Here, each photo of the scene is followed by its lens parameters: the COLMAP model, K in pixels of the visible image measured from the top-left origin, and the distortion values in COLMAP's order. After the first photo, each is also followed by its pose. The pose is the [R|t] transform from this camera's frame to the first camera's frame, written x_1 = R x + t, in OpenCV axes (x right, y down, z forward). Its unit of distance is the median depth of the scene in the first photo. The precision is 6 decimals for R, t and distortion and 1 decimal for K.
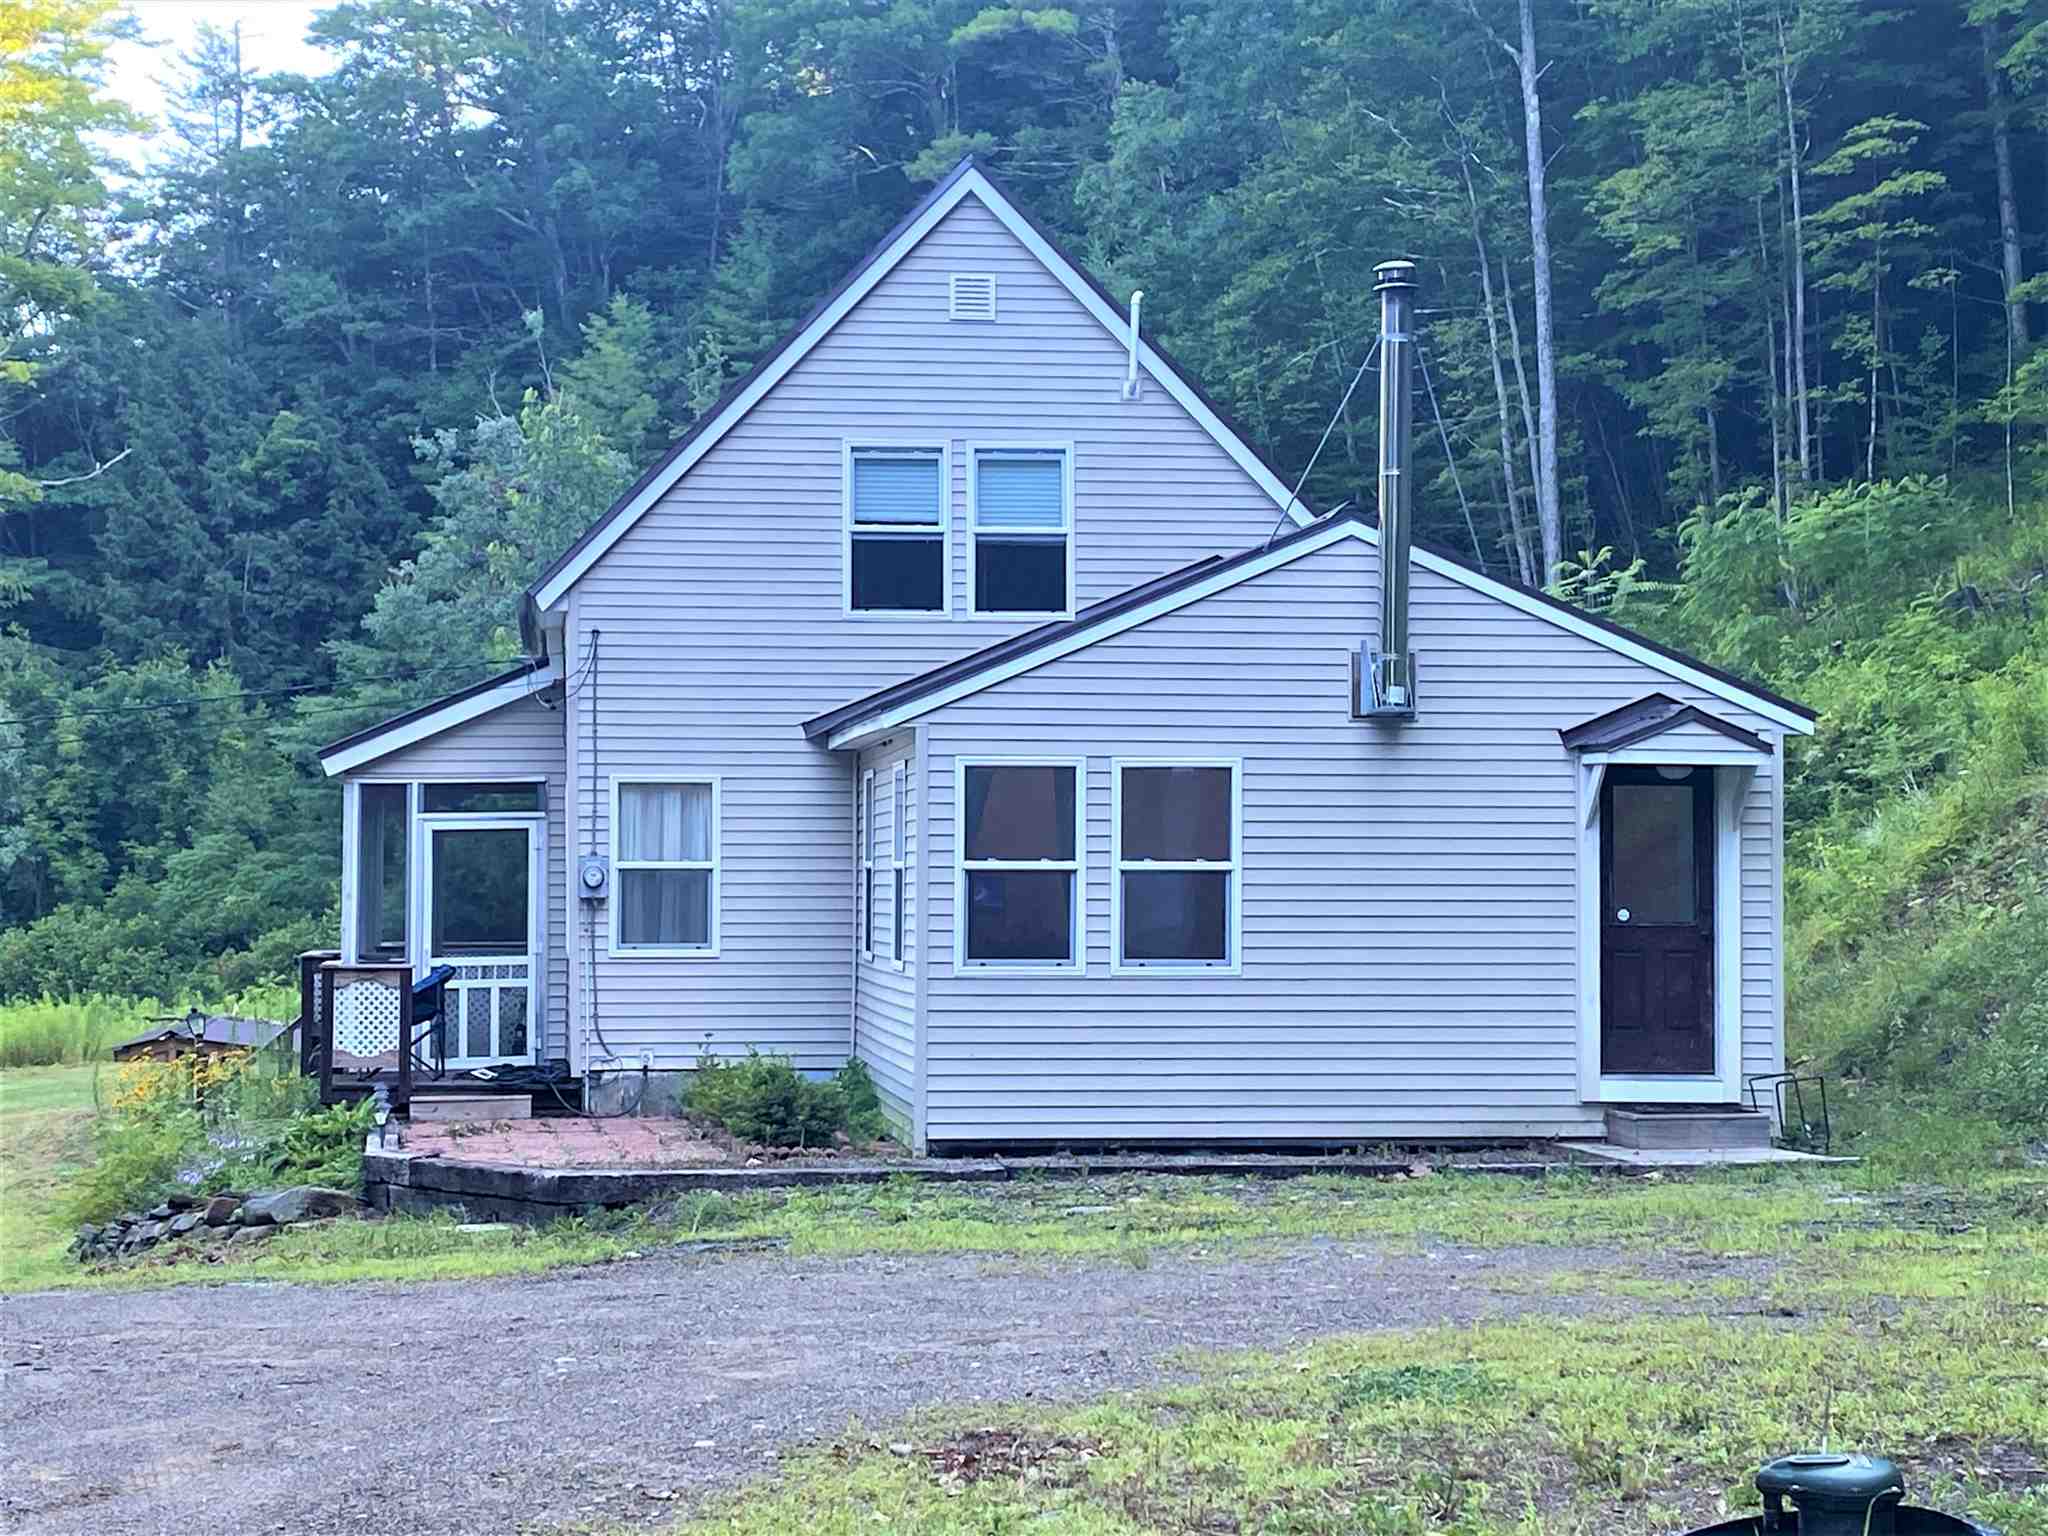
lens RADIAL K [[3705.8, 0, 1024.0], [0, 3705.8, 768.0], [0, 0, 1]] dist [0.167903, -0.047667]
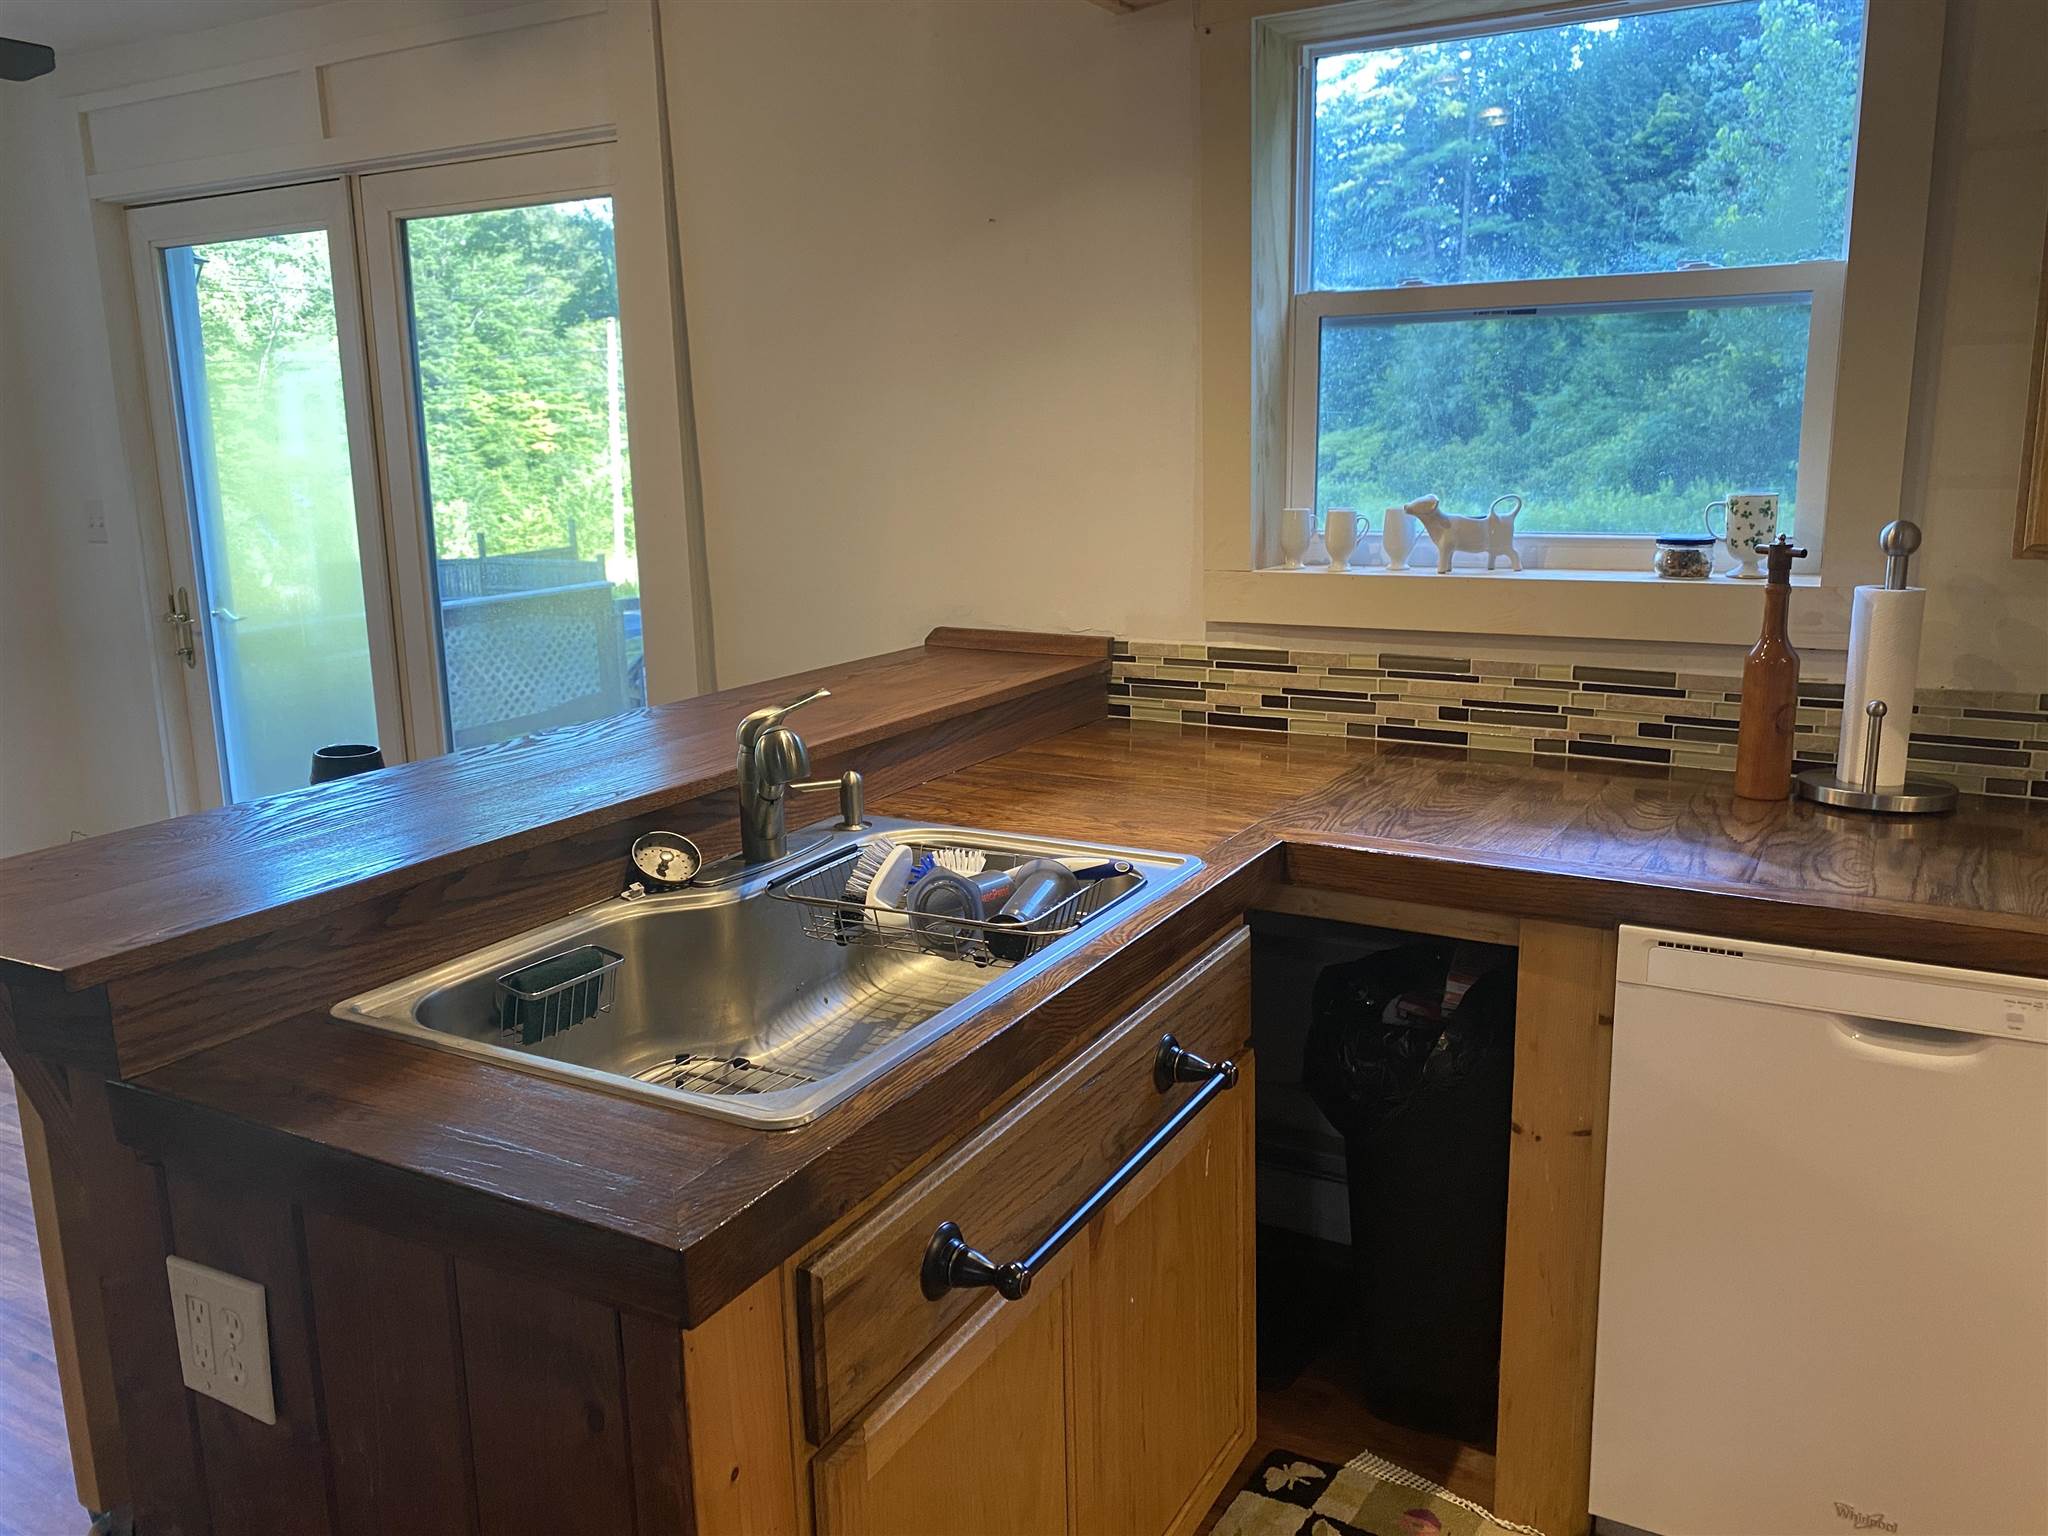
lens RADIAL K [[1556.2, 0, 1024.0], [0, 1556.2, 768.0], [0, 0, 1]] dist [0.000261, -0.012491]
pose [[0.795412, 0.112376, -0.595560, -0.000973], [0.041366, 0.970302, 0.238332, 0.008247], [0.604656, -0.214208, 0.767141, 0.336166]]
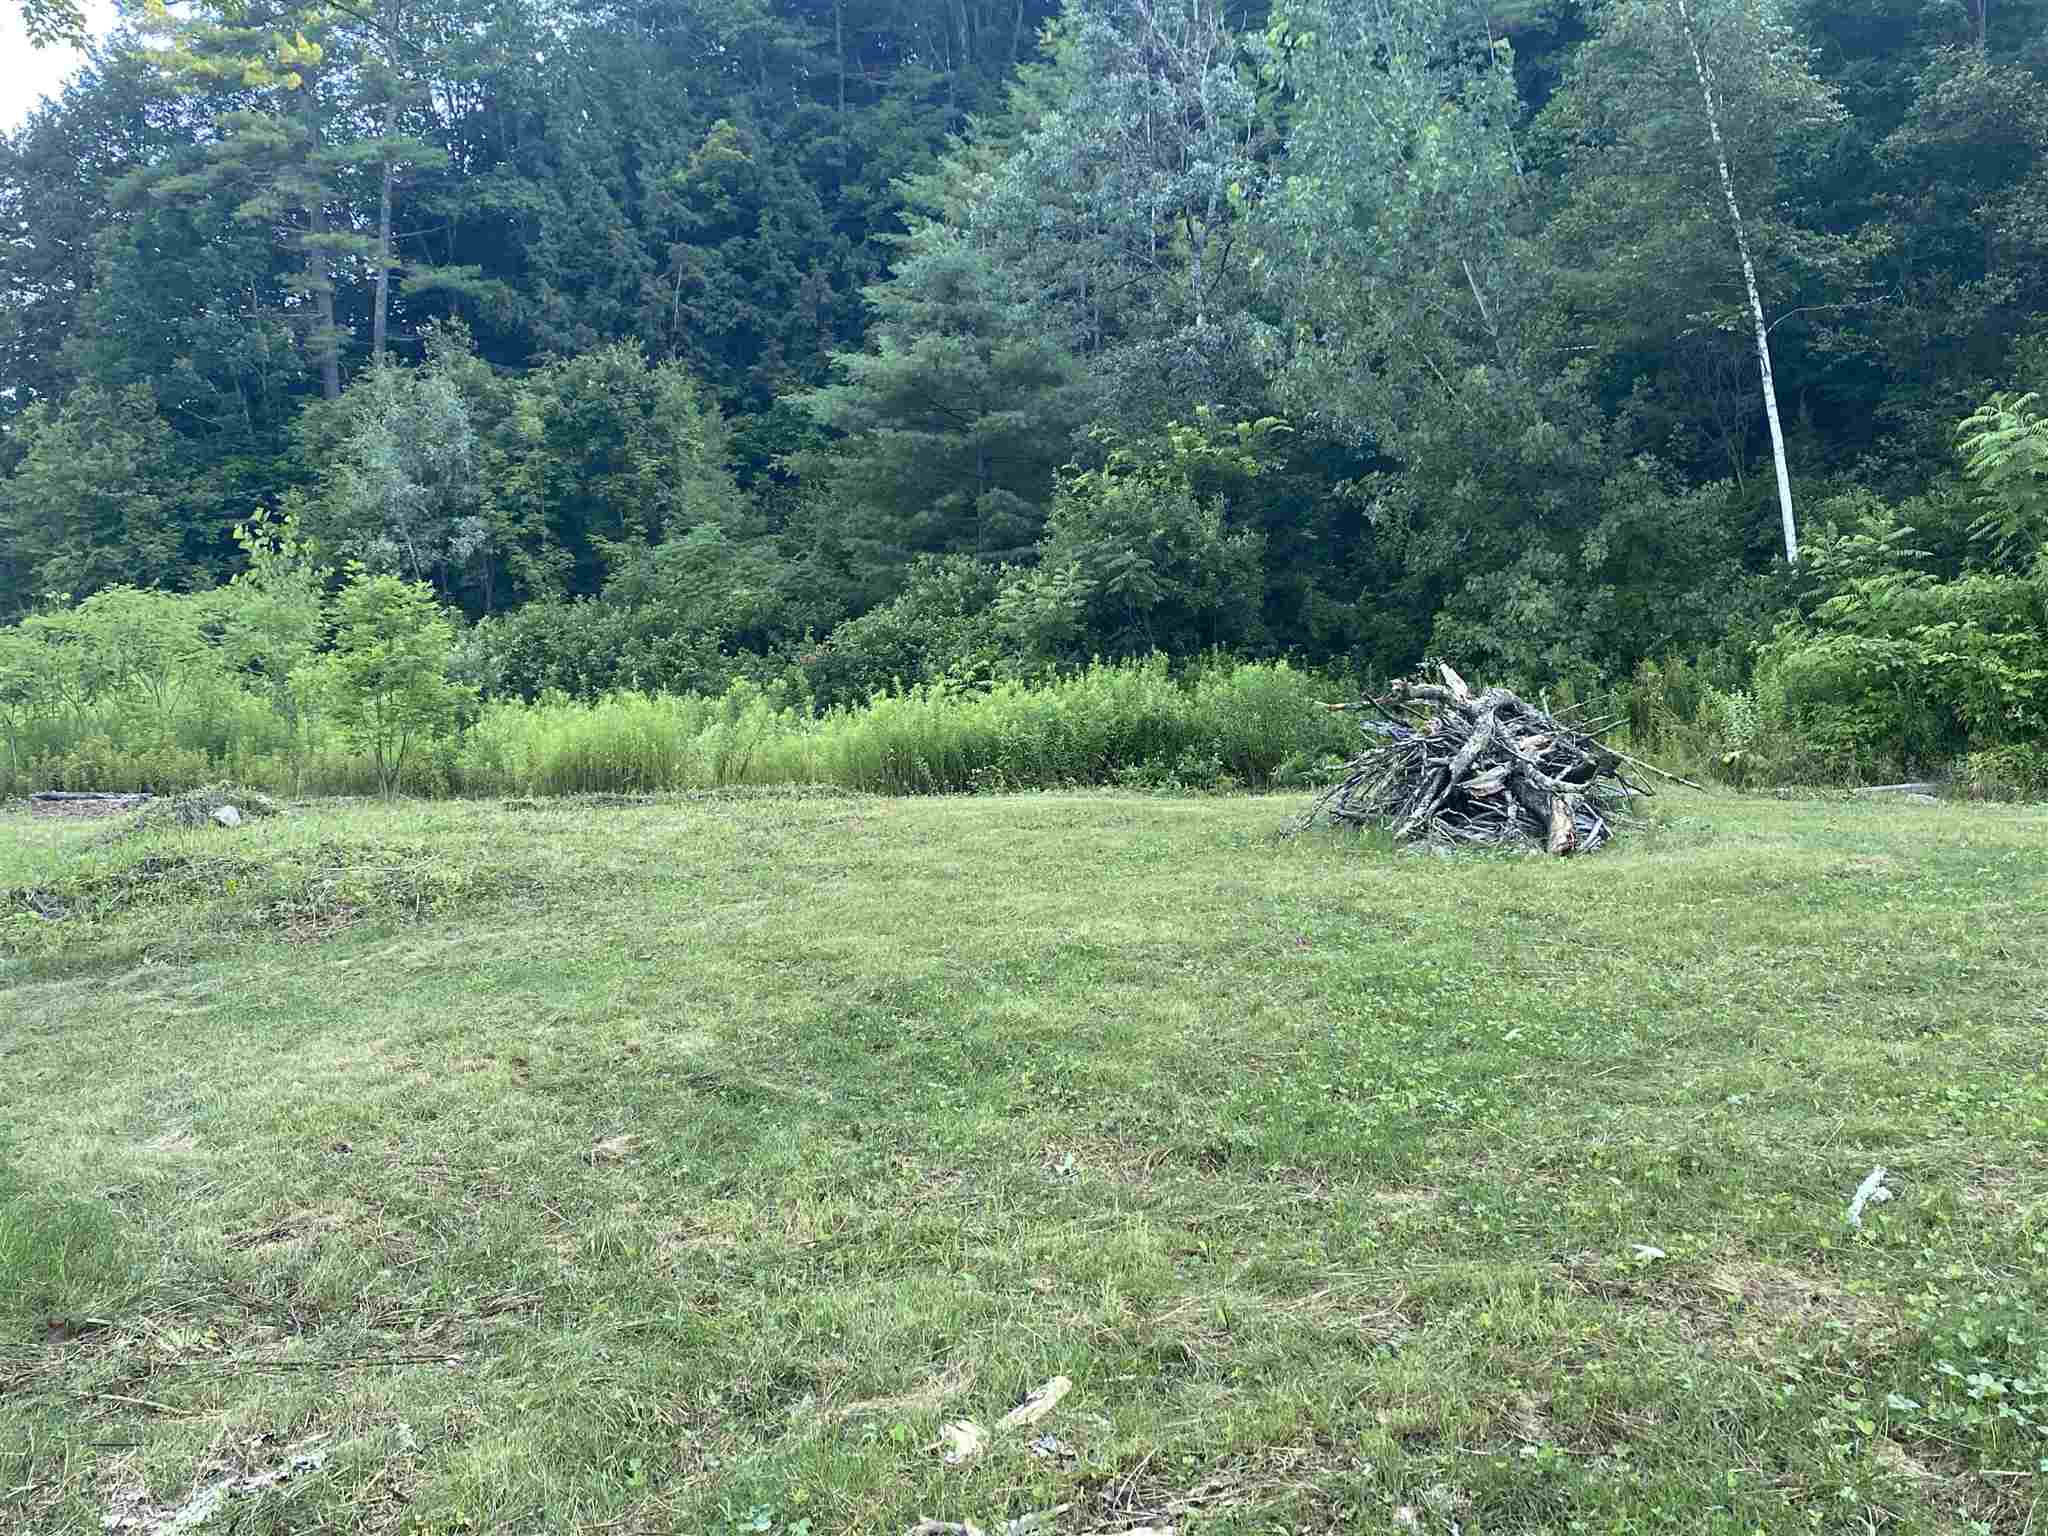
lens RADIAL K [[2030.8, 0, 1019.1], [0, 2030.8, 741.2], [0, 0, 1]] dist [0.192701, -0.533859]
pose [[0.998222, 0.019342, 0.056373, -0.160502], [-0.022920, 0.997716, 0.063534, 0.035199], [-0.055015, -0.064713, 0.996386, 0.481817]]
